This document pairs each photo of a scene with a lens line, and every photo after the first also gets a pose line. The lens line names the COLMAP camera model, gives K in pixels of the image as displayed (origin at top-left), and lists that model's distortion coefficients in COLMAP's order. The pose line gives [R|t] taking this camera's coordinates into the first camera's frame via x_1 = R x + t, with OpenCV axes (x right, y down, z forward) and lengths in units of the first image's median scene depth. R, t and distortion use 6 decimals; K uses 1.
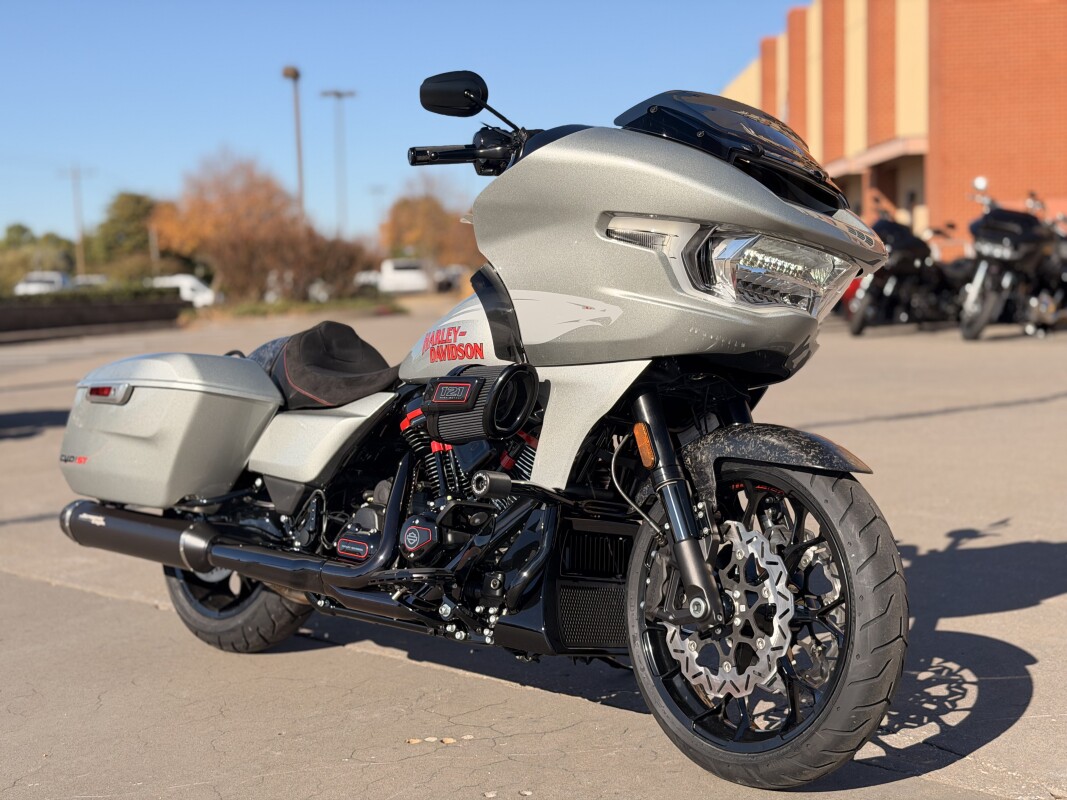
lens RADIAL K [[1412.6, 0, 533.5], [0, 1412.6, 400.0], [0, 0, 1]] dist [0.128729, -0.030473]
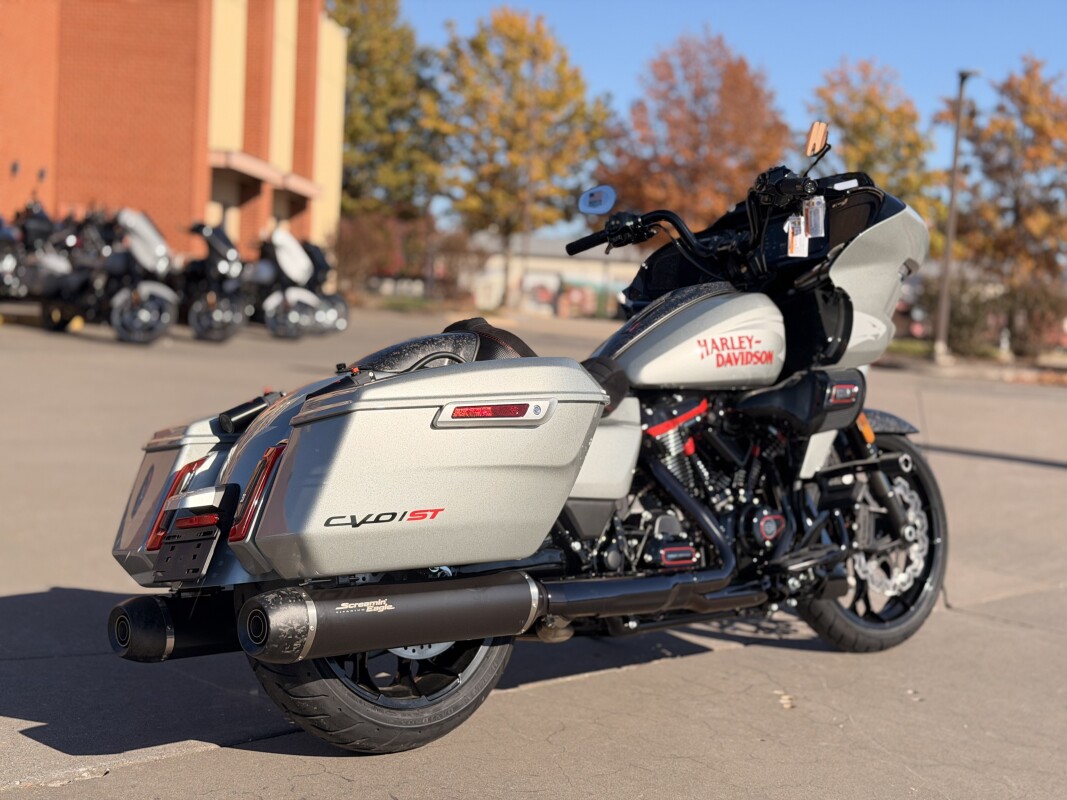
lens RADIAL K [[1412.6, 0, 533.5], [0, 1412.6, 400.0], [0, 0, 1]] dist [0.128729, -0.030473]
pose [[0.072041, -0.031986, 0.996889, -1.069596], [0.013014, 0.999431, 0.031127, -0.034387], [-0.997317, 0.010732, 0.072416, 0.985580]]
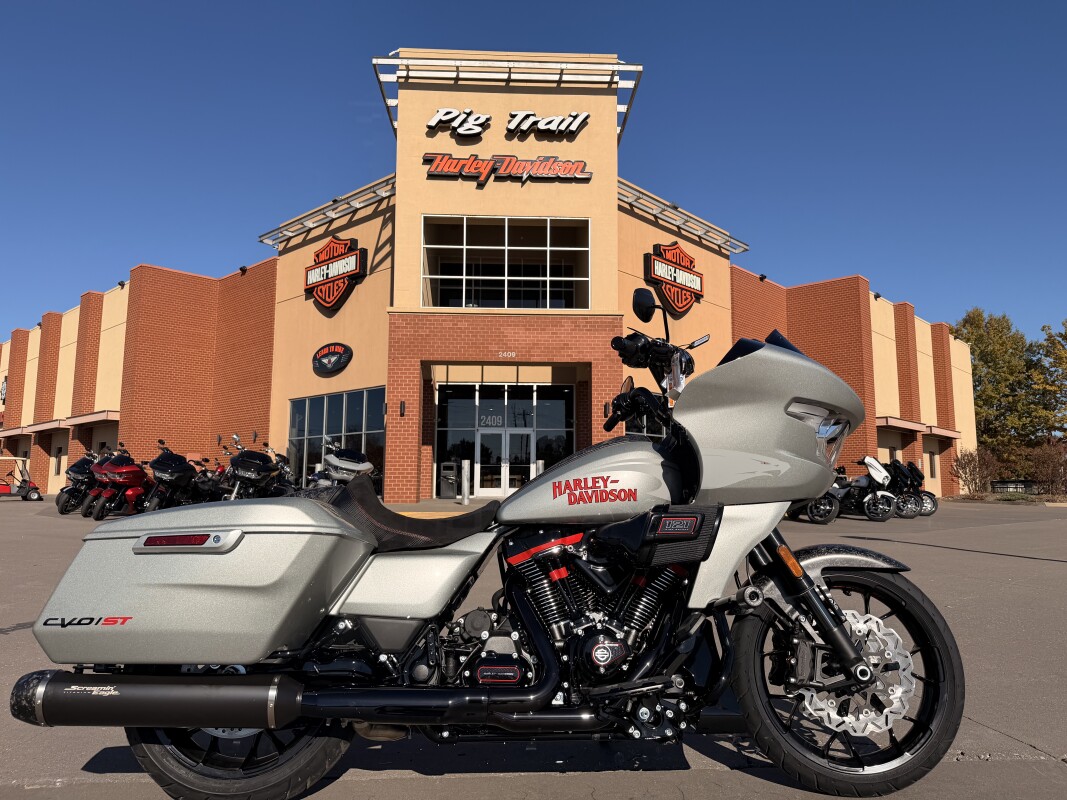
lens RADIAL K [[727.6, 0, 533.5], [0, 727.6, 400.0], [0, 0, 1]] dist [0.039604, -0.061060]
pose [[0.690394, 0.121996, 0.713073, -0.522114], [0.033998, 0.979118, -0.200429, 0.009424], [-0.722635, 0.162618, 0.671829, 0.536158]]
